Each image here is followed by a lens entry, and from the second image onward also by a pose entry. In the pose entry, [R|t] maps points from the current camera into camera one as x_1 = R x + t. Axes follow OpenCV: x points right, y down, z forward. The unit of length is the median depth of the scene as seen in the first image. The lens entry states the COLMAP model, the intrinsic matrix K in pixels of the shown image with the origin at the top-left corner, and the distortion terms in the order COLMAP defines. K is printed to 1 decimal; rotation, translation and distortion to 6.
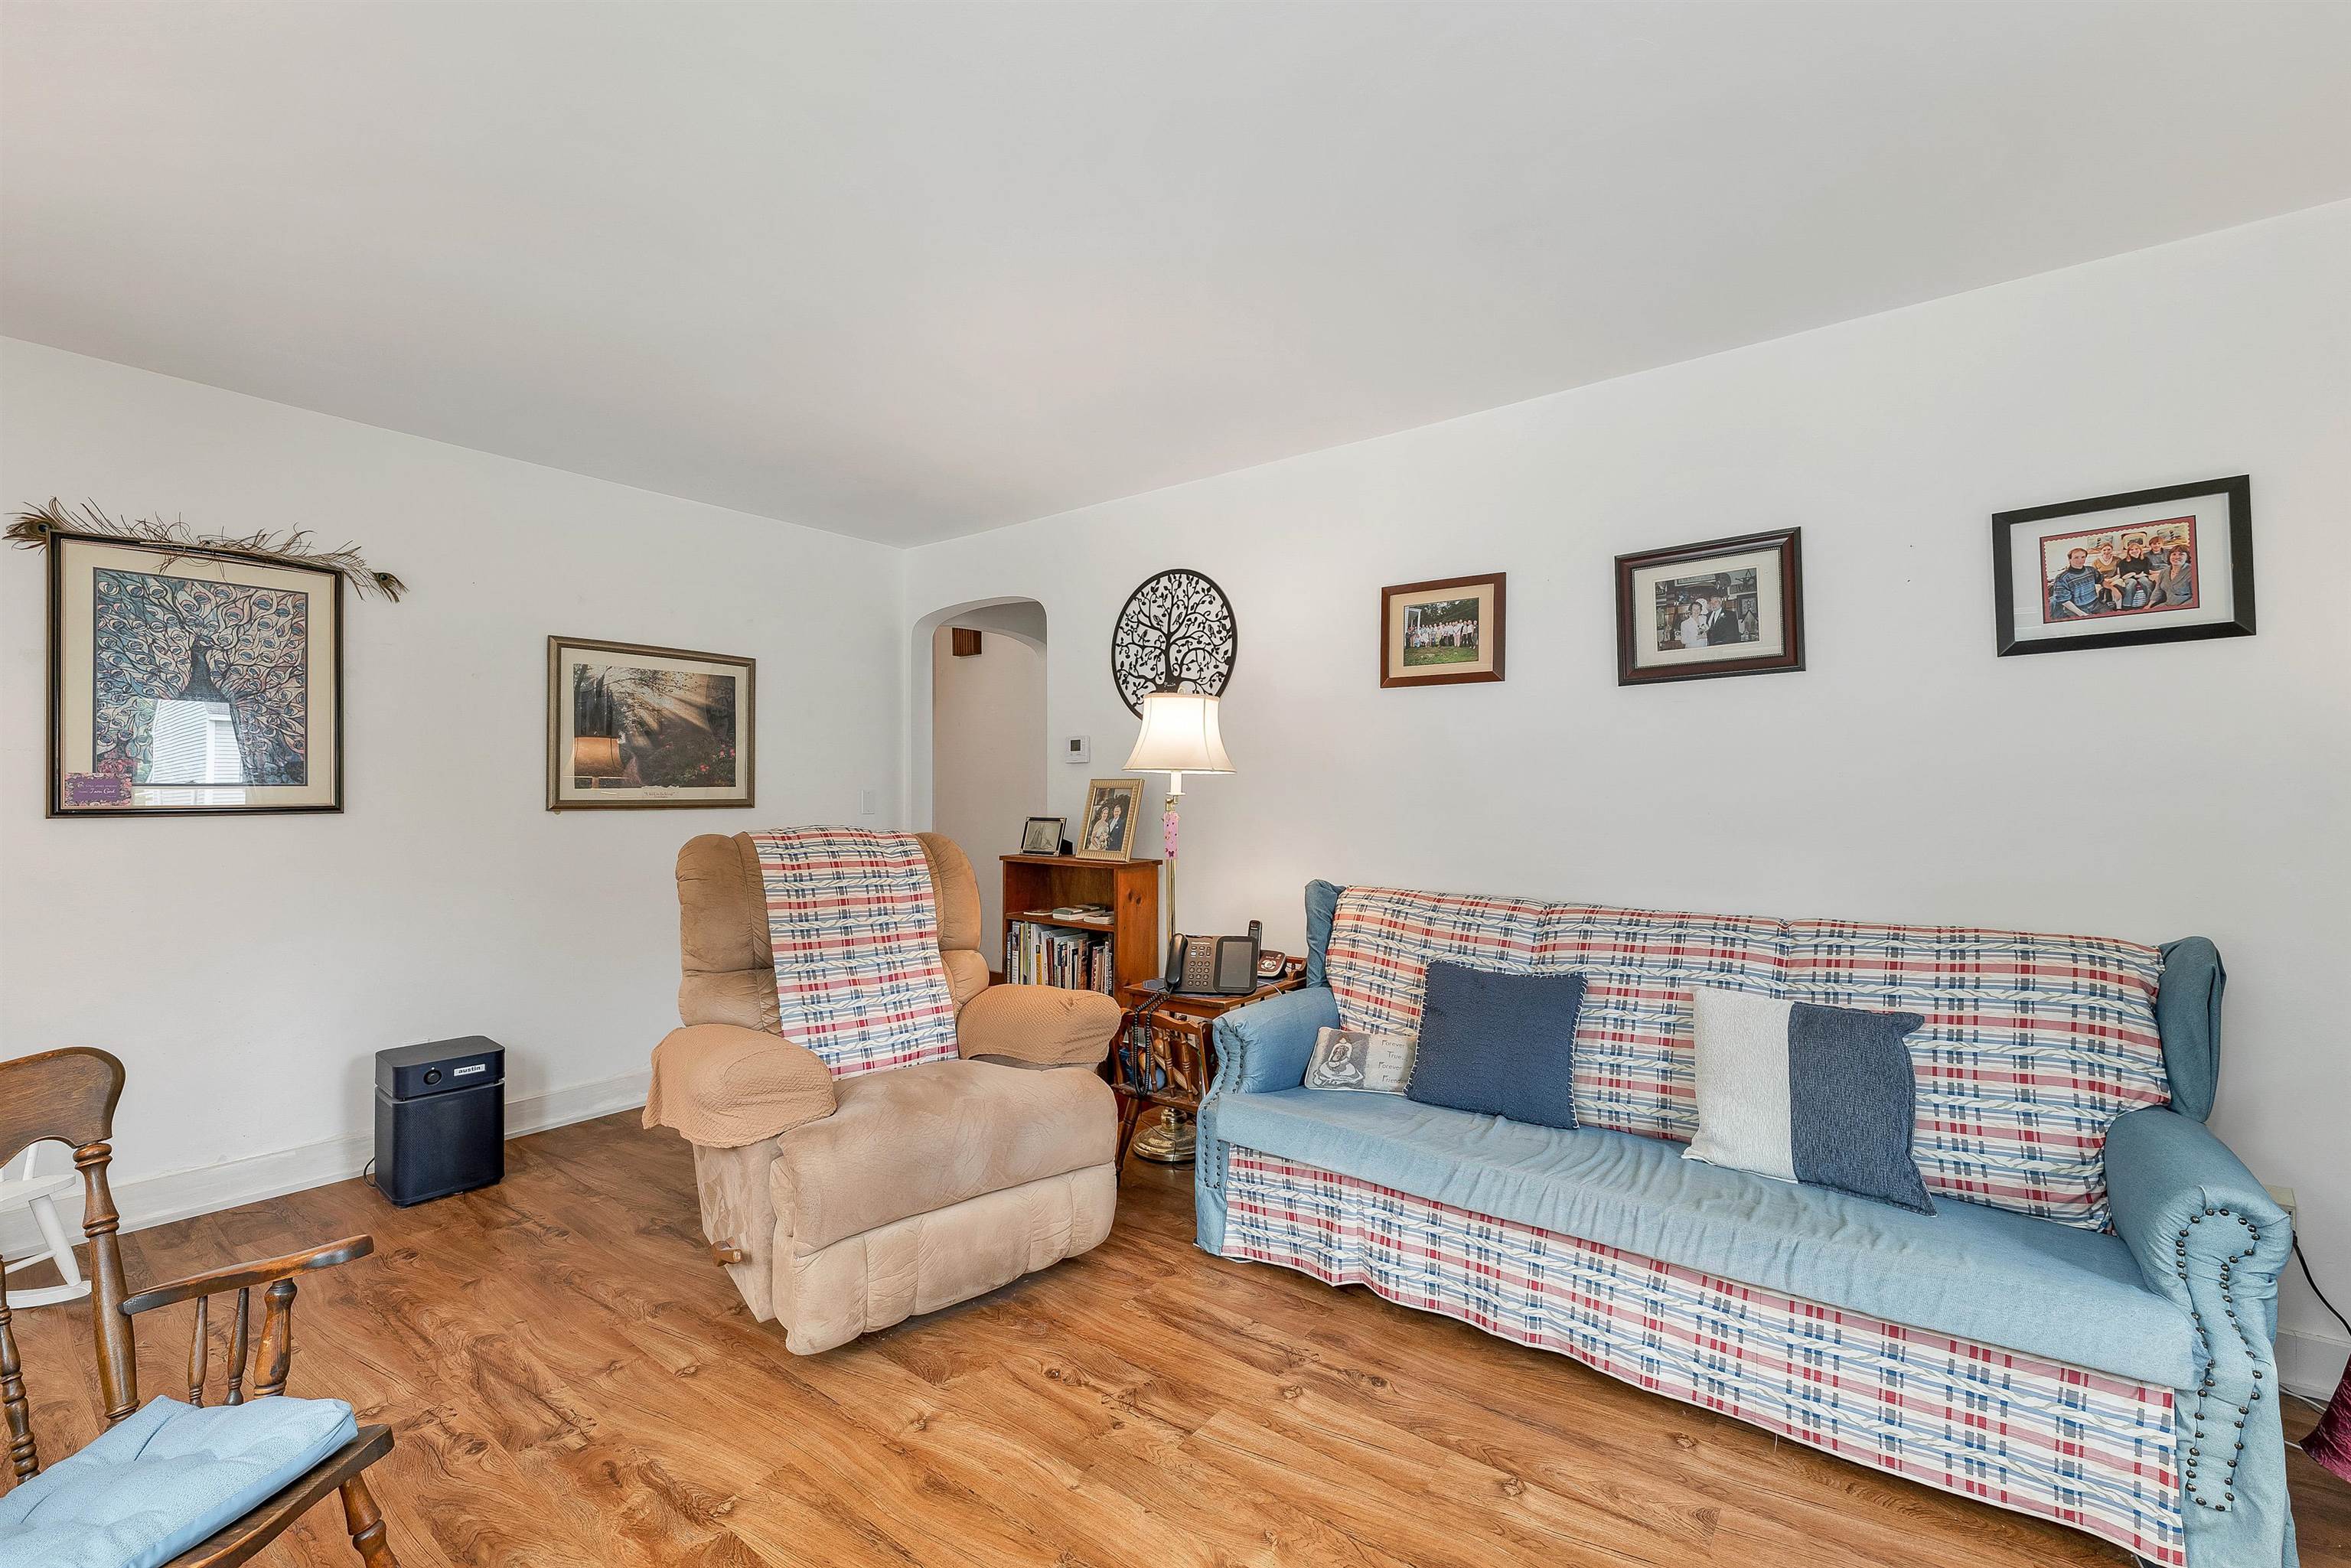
lens RADIAL K [[976.8, 0, 1181.3], [0, 976.8, 781.7], [0, 0, 1]] dist [0.002117, -0.000299]
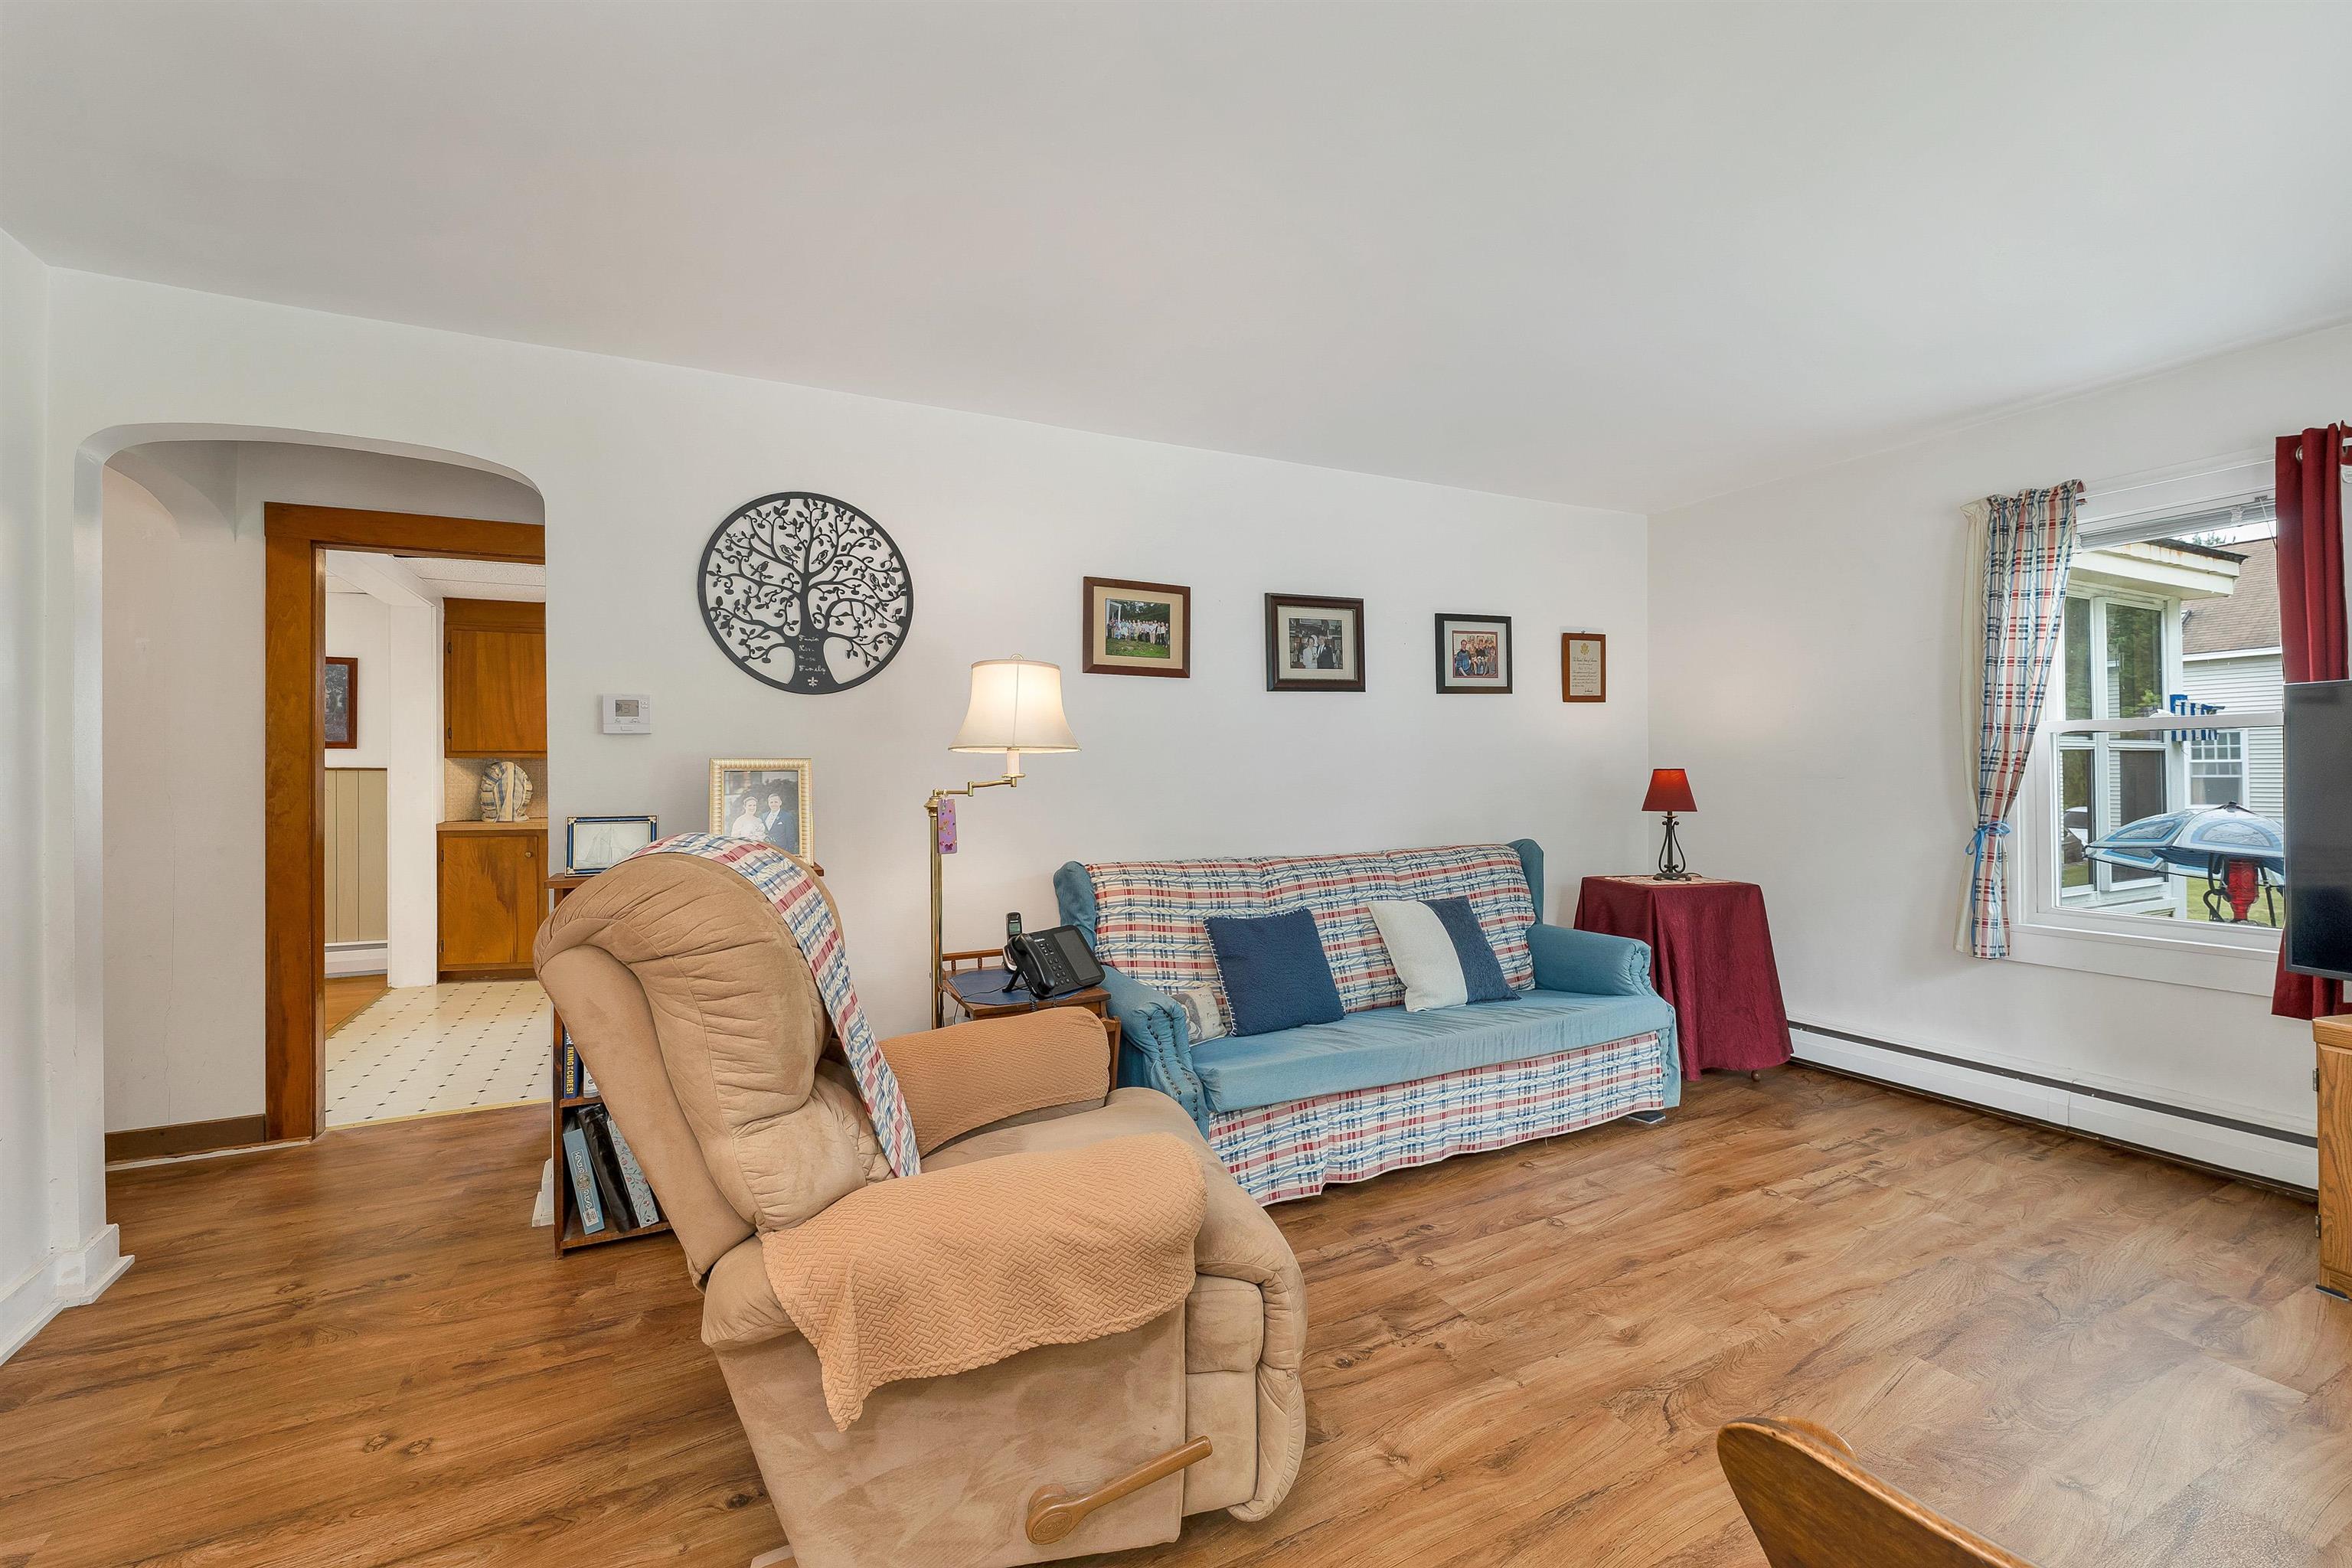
lens RADIAL K [[977.2, 0, 1180.2], [0, 977.2, 763.6], [0, 0, 1]] dist [0.002117, -0.000299]
pose [[0.439847, 0.001982, 0.898070, -0.726401], [-0.001470, 0.999998, -0.001486, 0.002314], [-0.898071, -0.000667, 0.439849, 0.476950]]
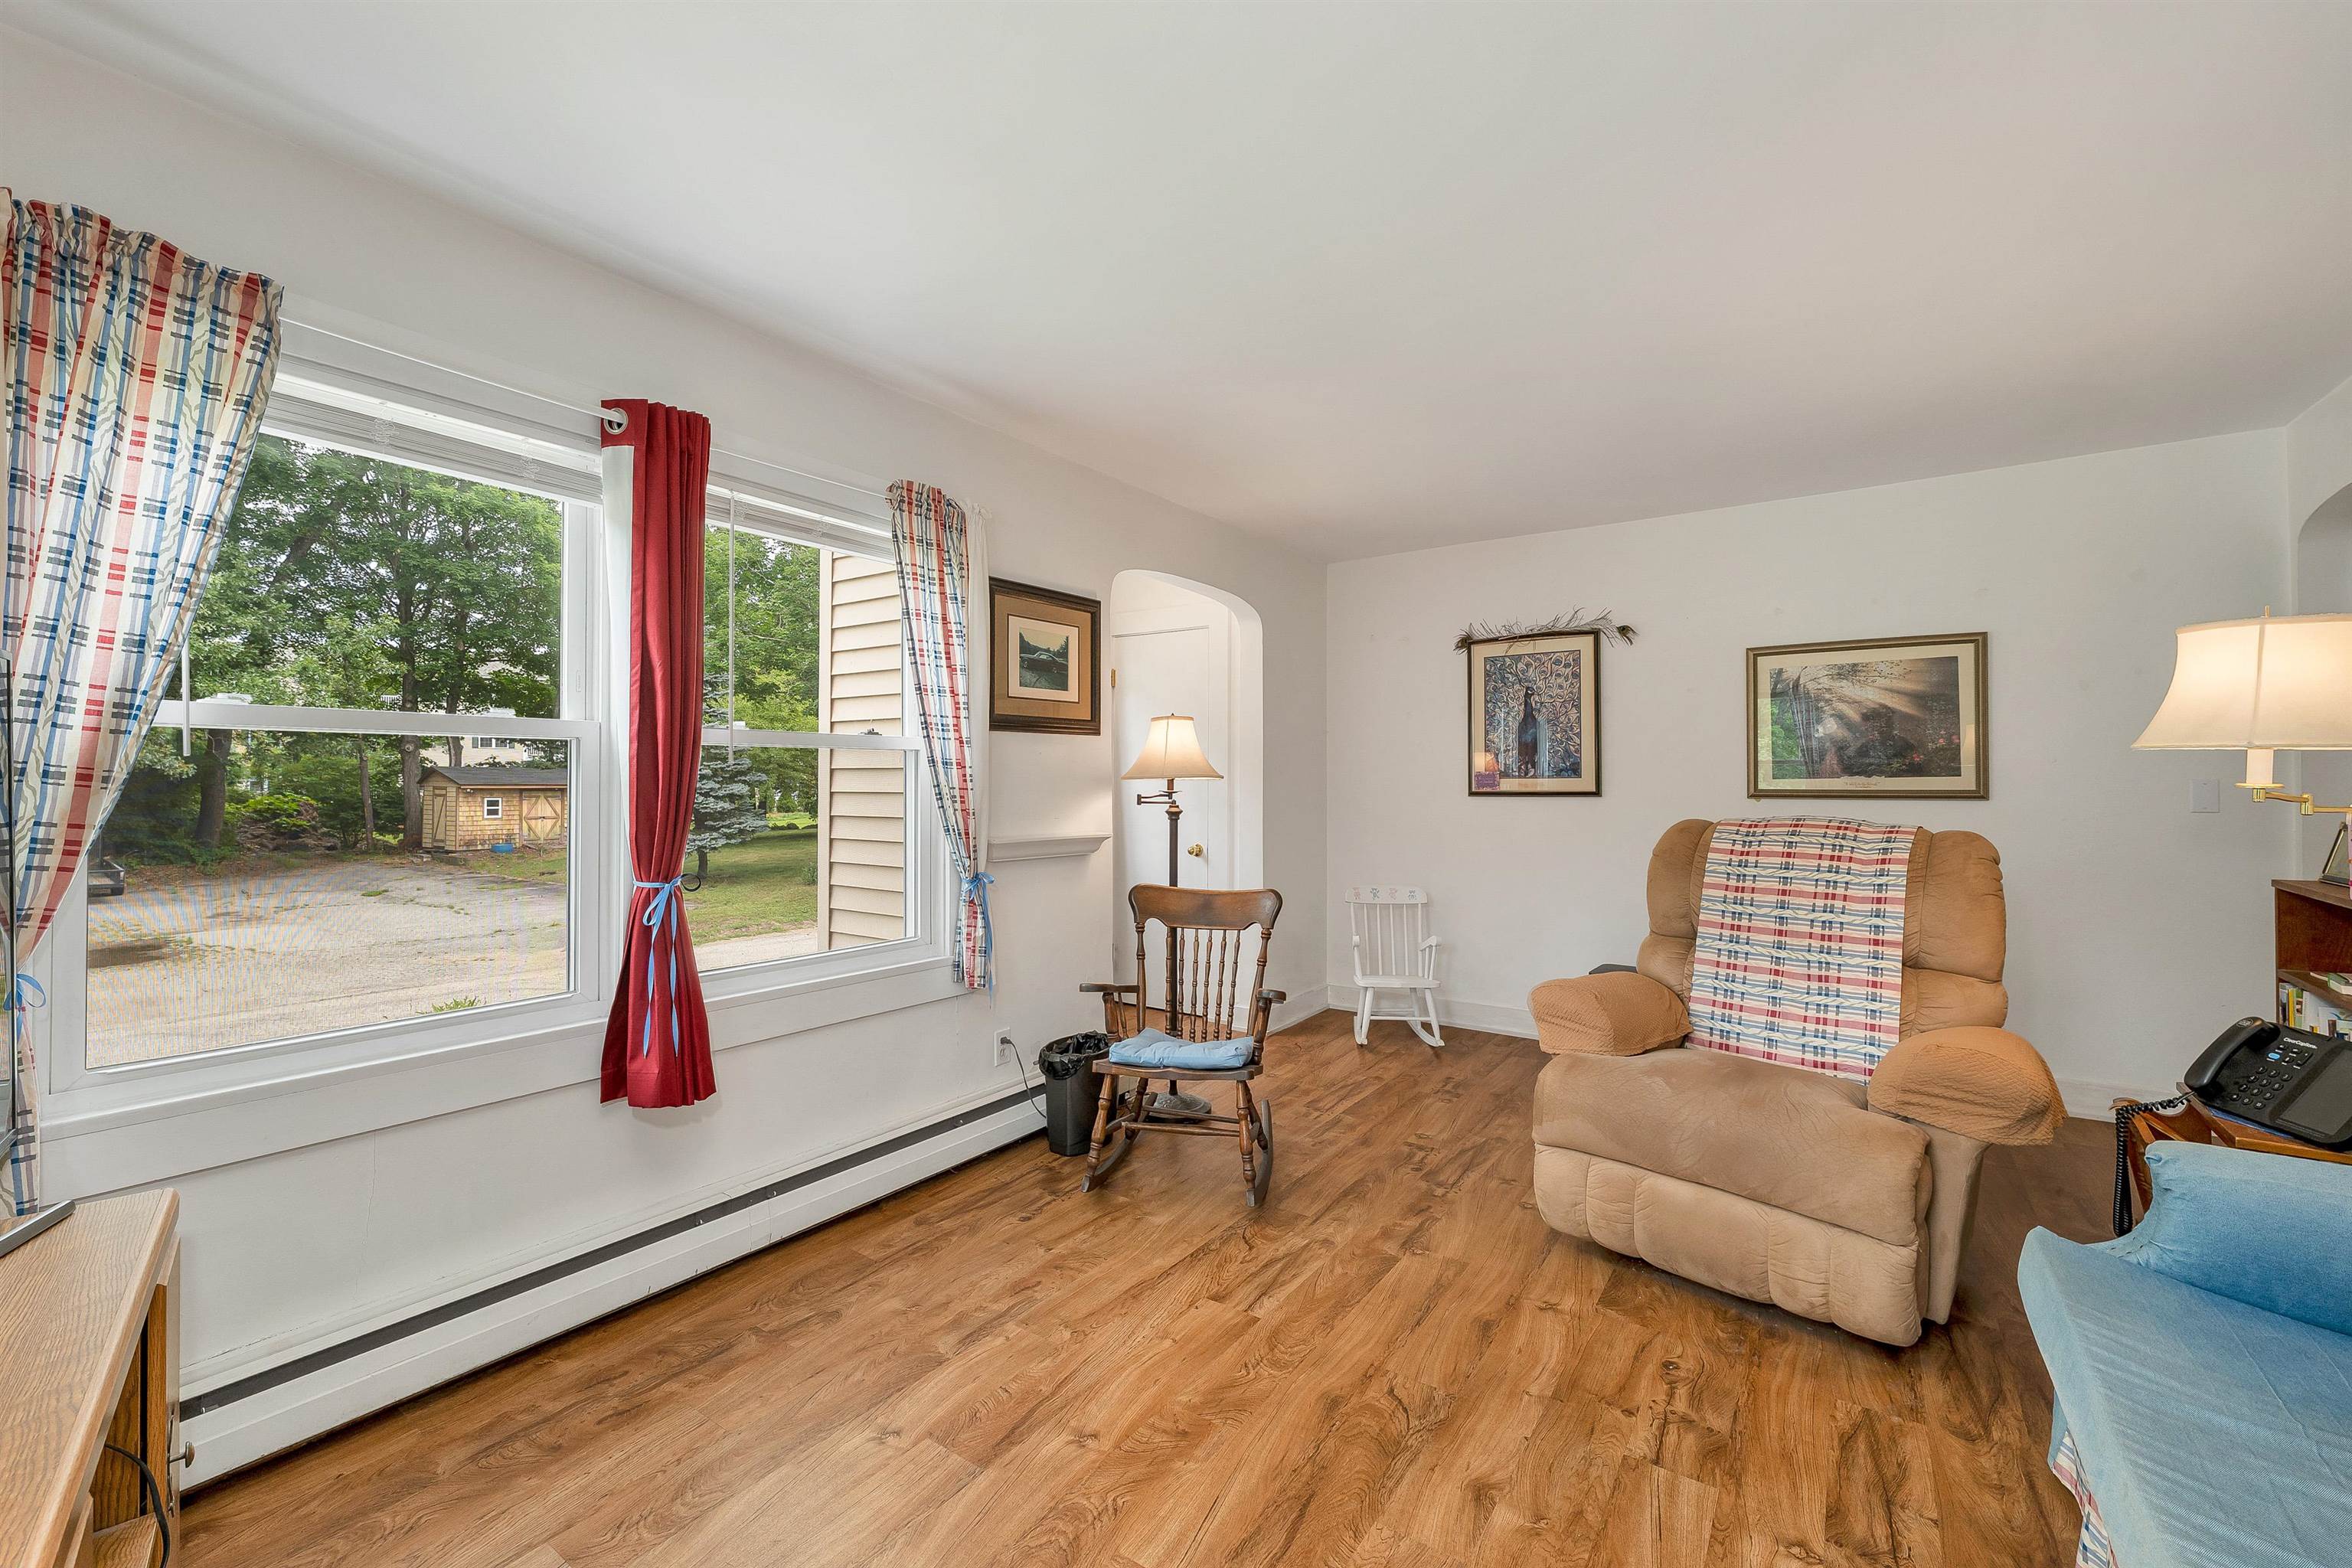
lens RADIAL K [[977.2, 0, 1179.3], [0, 977.2, 776.0], [0, 0, 1]] dist [0.002117, -0.000299]
pose [[0.044014, -0.006630, -0.999009, 0.565166], [0.010429, 0.999927, -0.006177, 0.003684], [0.998976, -0.010146, 0.044080, 0.307834]]
